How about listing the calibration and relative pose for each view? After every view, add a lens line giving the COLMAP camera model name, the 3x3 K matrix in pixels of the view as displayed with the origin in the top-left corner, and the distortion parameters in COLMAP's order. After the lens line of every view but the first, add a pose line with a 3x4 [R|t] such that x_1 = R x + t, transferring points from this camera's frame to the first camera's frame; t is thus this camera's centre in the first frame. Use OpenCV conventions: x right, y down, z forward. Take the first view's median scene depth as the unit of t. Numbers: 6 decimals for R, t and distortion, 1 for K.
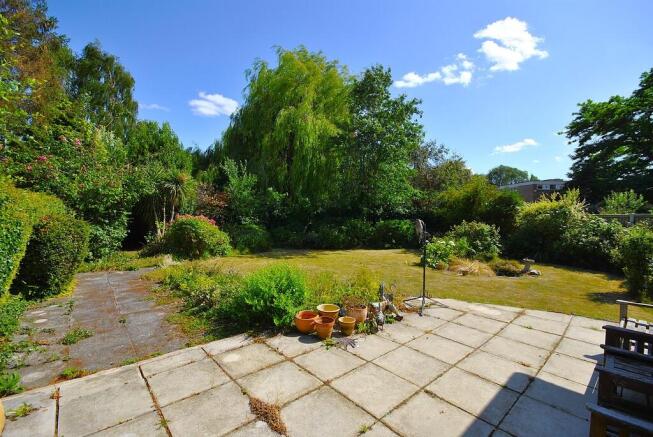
lens RADIAL K [[287.5, 0, 326.5], [0, 287.5, 218.5], [0, 0, 1]] dist [-0.008320, -0.000342]
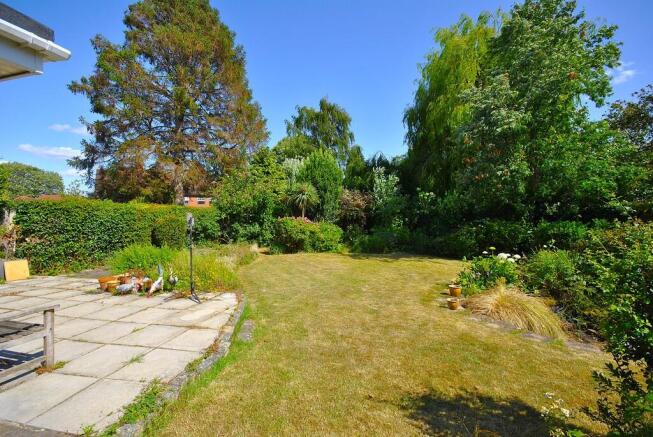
lens RADIAL K [[287.5, 0, 326.5], [0, 287.5, 218.5], [0, 0, 1]] dist [-0.008320, -0.000342]
pose [[0.582536, -0.019000, -0.812583, 1.443191], [-0.000539, 0.999718, -0.023762, 0.049060], [0.812804, 0.014280, 0.582362, 0.784728]]
